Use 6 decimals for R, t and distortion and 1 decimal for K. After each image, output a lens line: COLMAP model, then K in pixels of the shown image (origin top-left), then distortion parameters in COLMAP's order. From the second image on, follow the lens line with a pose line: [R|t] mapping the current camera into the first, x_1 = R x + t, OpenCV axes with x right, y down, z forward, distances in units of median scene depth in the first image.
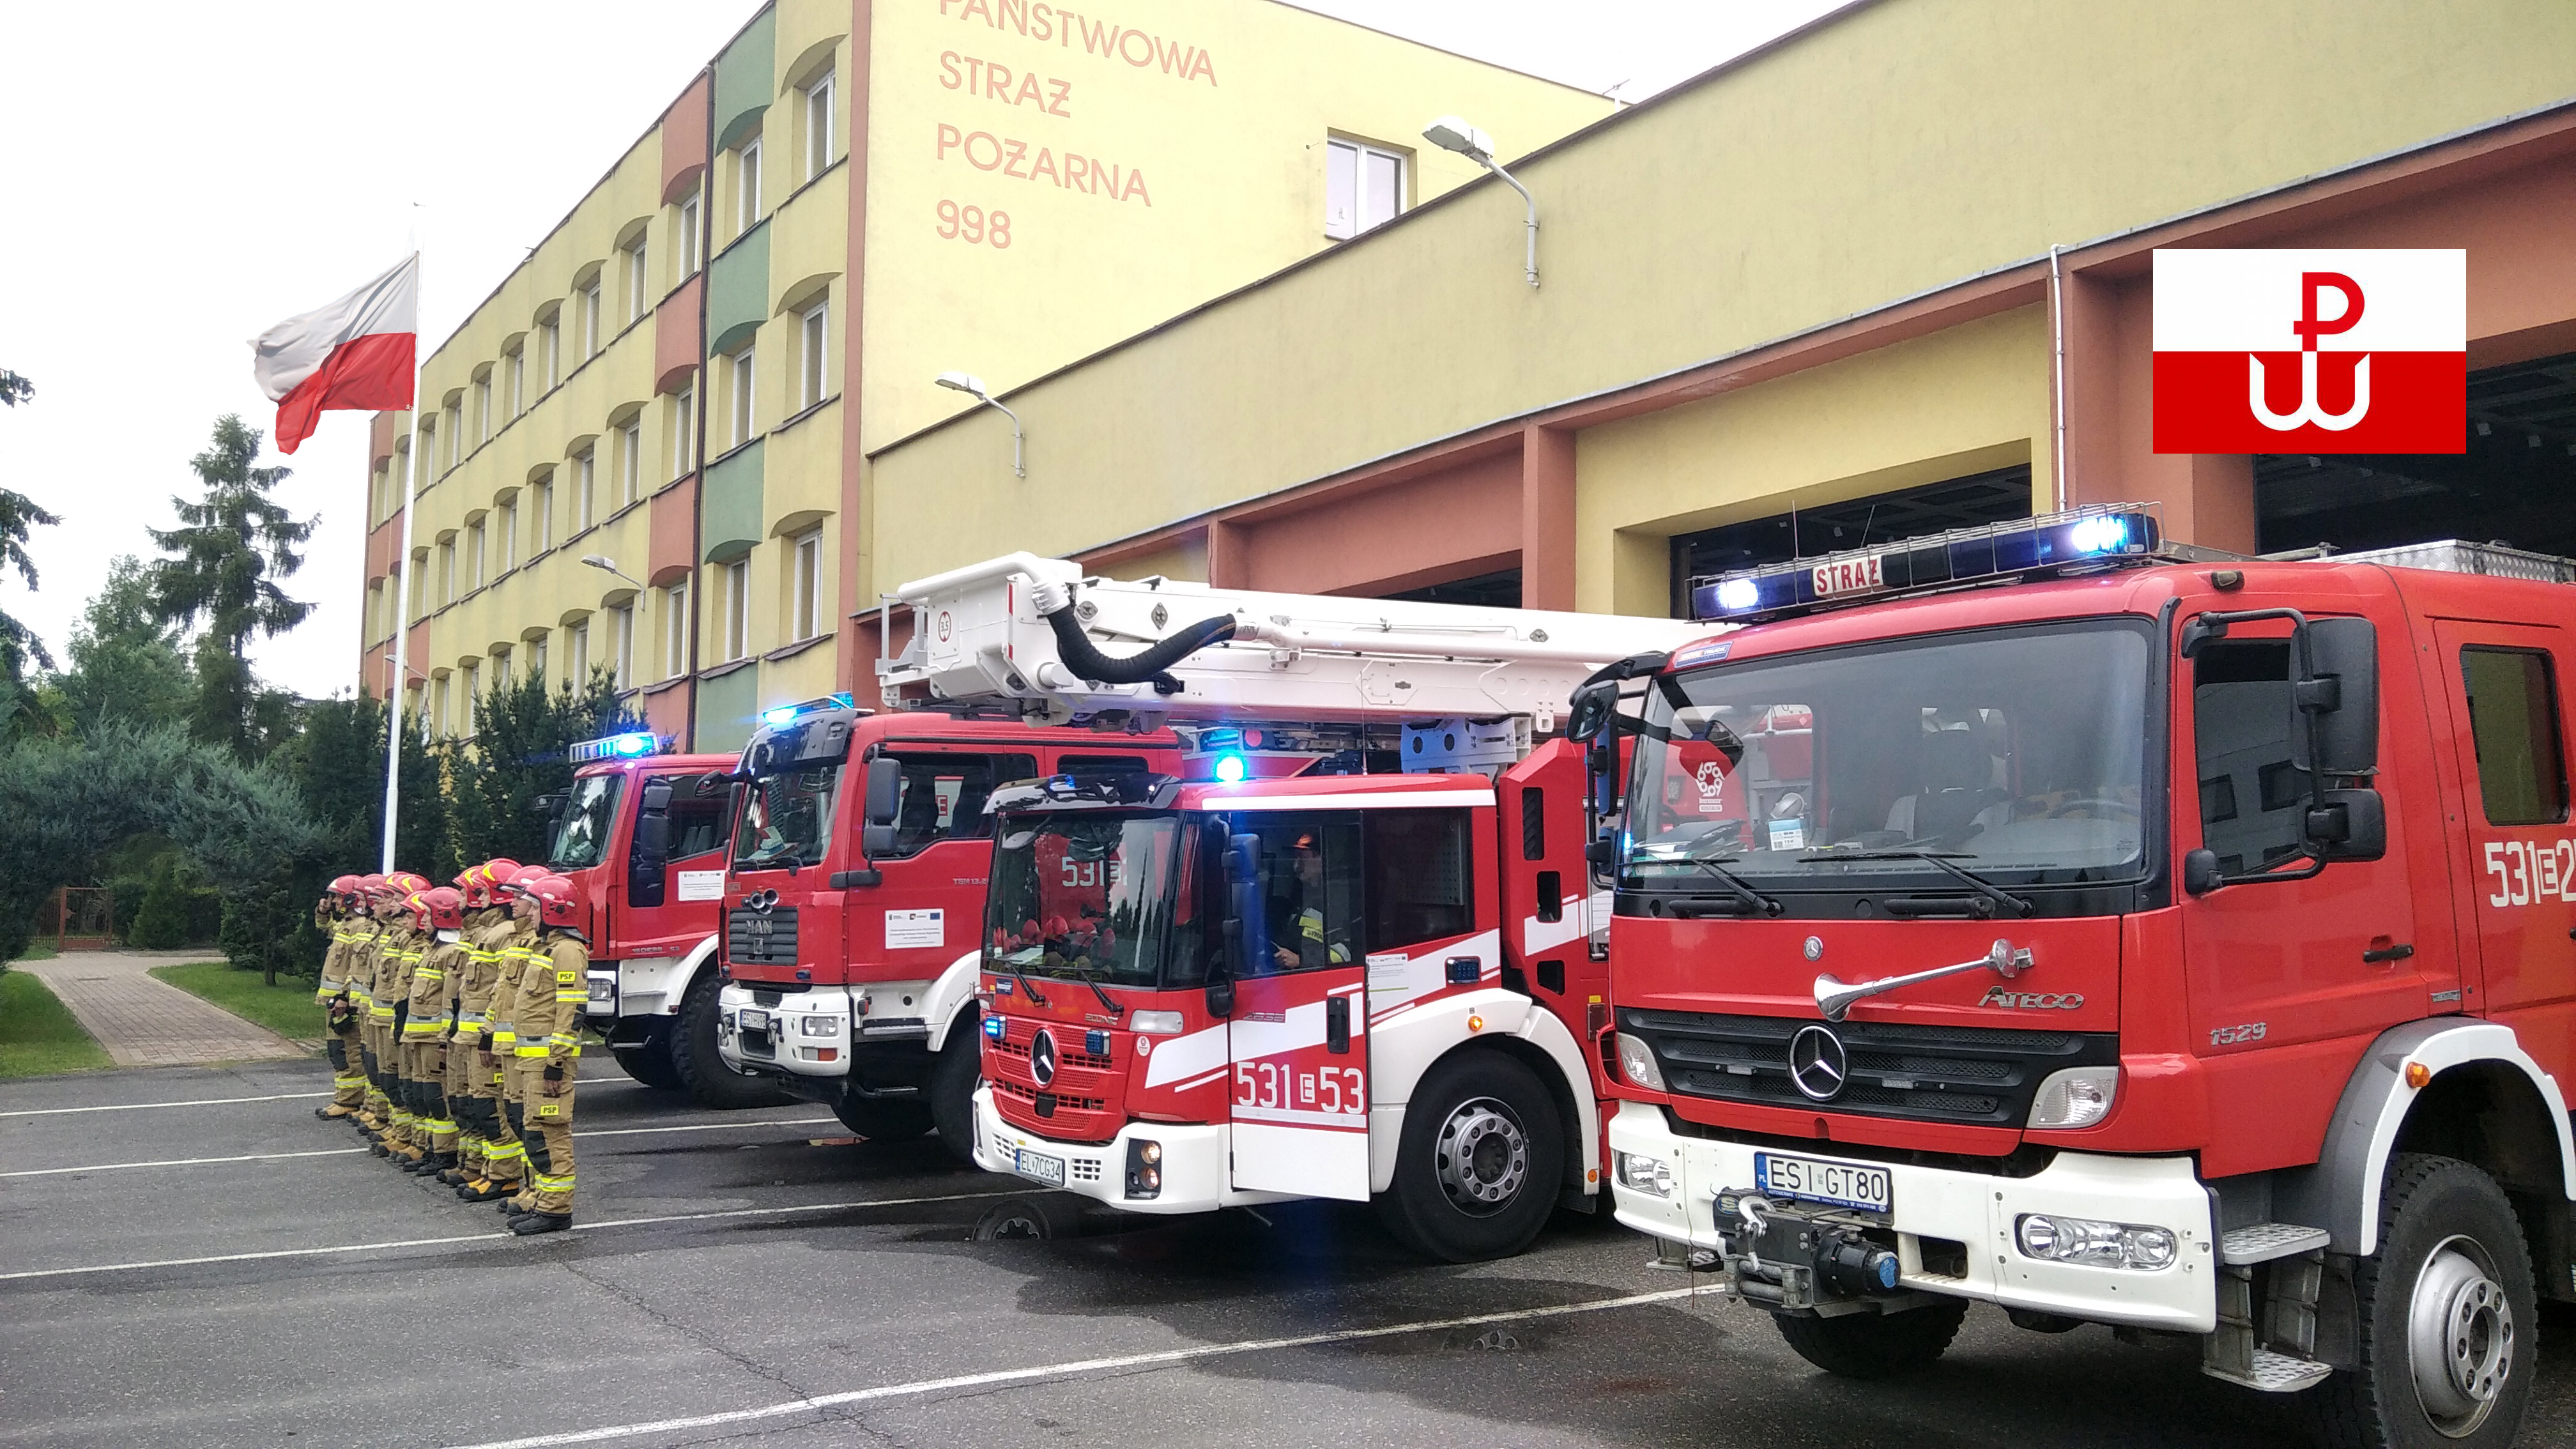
lens RADIAL K [[2084.9, 0, 1285.2], [0, 2084.9, 735.0], [0, 0, 1]] dist [0.084595, -0.149410]
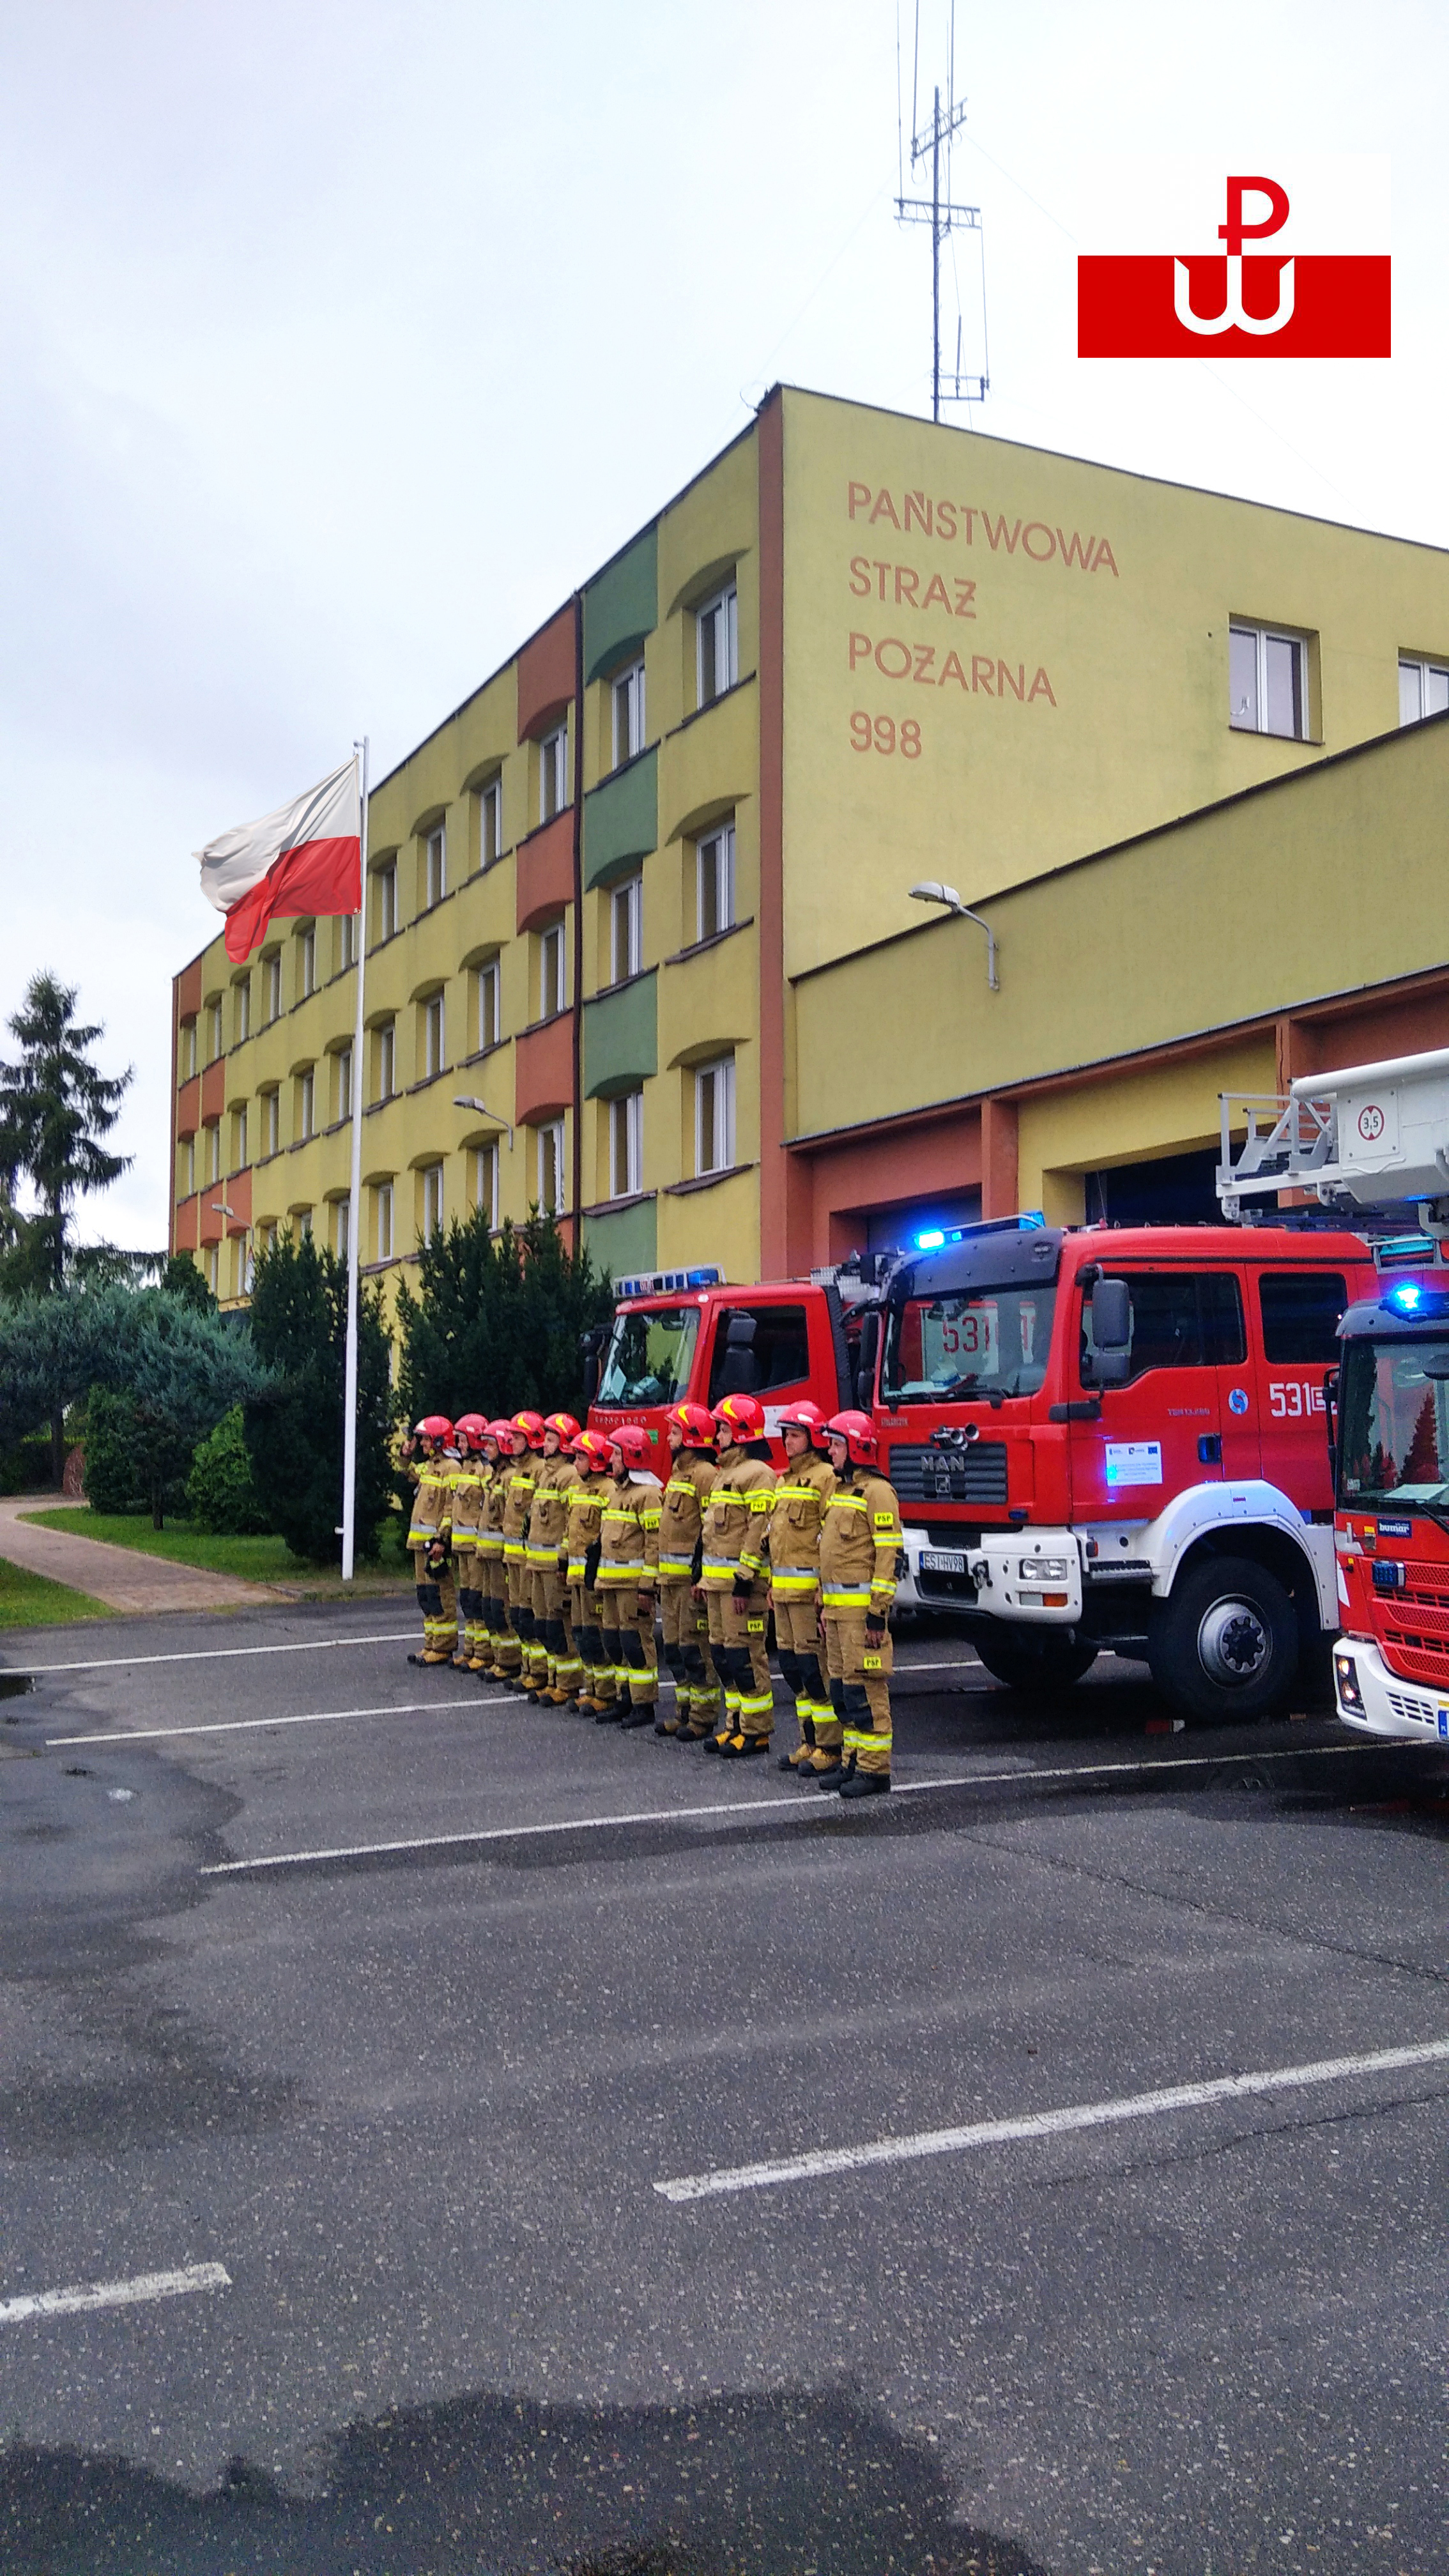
lens RADIAL K [[2055.0, 0, 657.2], [0, 2055.0, 1274.9], [0, 0, 1]] dist [0.169682, -0.462924]
pose [[0.993040, -0.026969, -0.114652, -0.149116], [0.027280, 0.999627, 0.001149, 0.001296], [0.114579, -0.004269, 0.993405, 0.035404]]
